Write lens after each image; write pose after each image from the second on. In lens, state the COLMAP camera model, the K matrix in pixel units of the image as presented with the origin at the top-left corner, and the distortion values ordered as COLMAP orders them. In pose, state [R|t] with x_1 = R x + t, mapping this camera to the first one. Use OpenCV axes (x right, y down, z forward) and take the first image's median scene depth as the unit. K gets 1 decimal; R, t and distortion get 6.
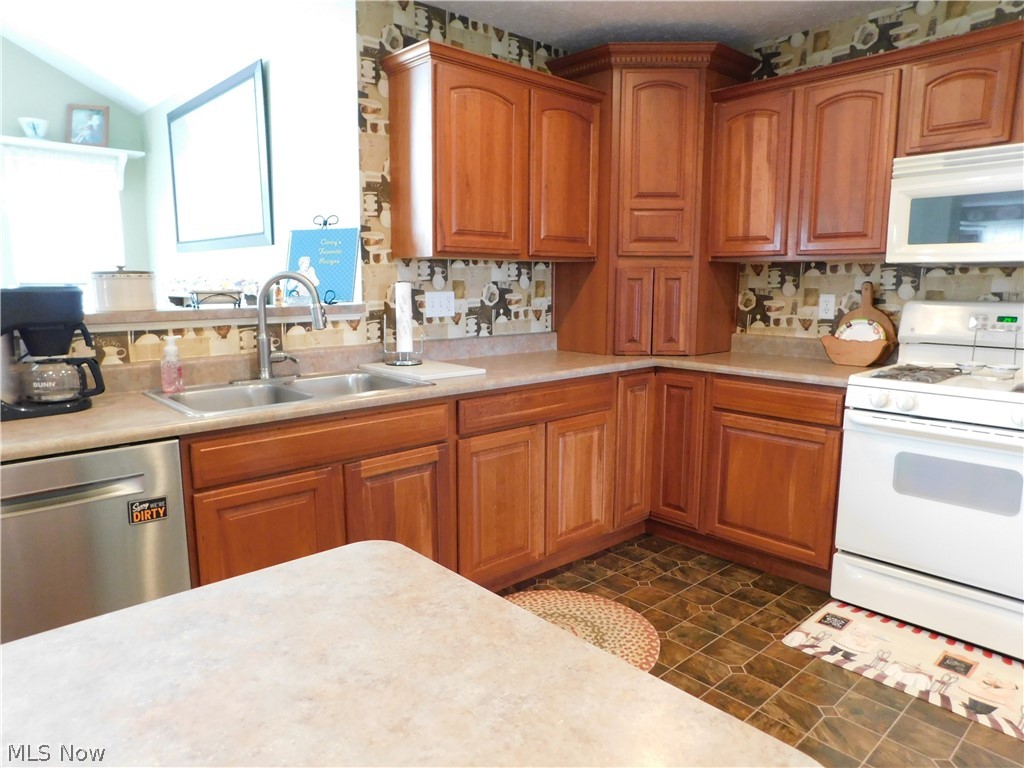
lens RADIAL K [[686.3, 0, 507.6], [0, 686.3, 382.3], [0, 0, 1]] dist [-0.066004, 0.053973]
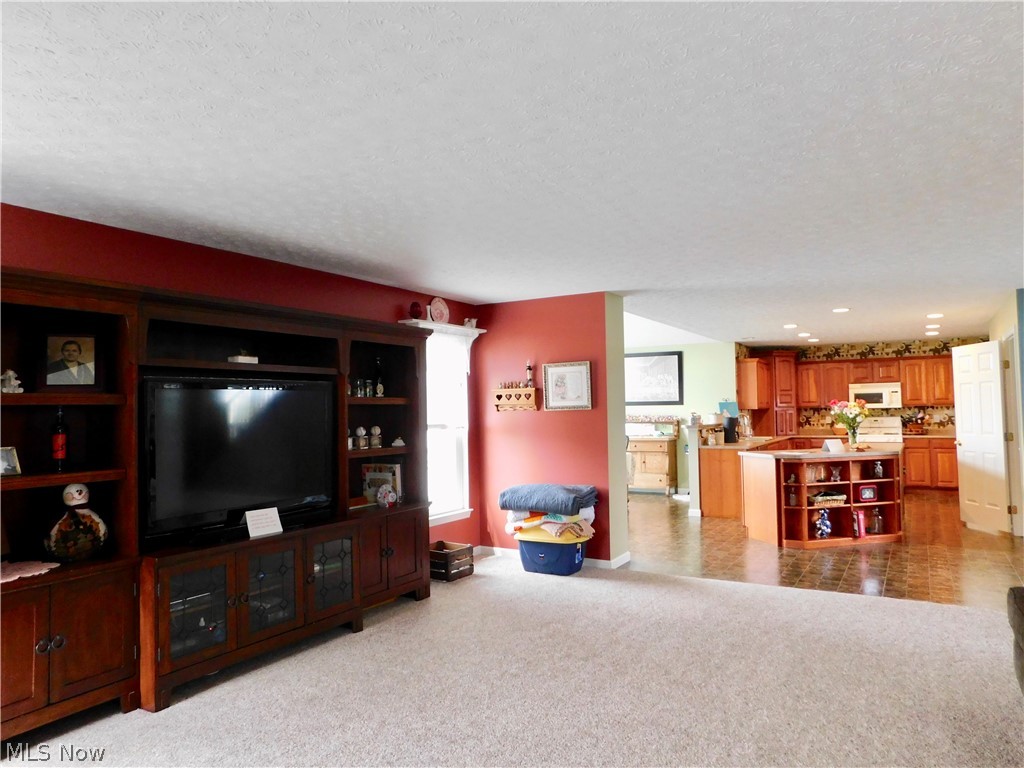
lens RADIAL K [[686.3, 0, 510.6], [0, 686.3, 374.4], [0, 0, 1]] dist [-0.066004, 0.053973]
pose [[0.959476, 0.001455, 0.281787, -2.346824], [0.057000, 0.978313, -0.199135, 0.296784], [-0.275966, 0.207127, 0.938585, -2.136773]]
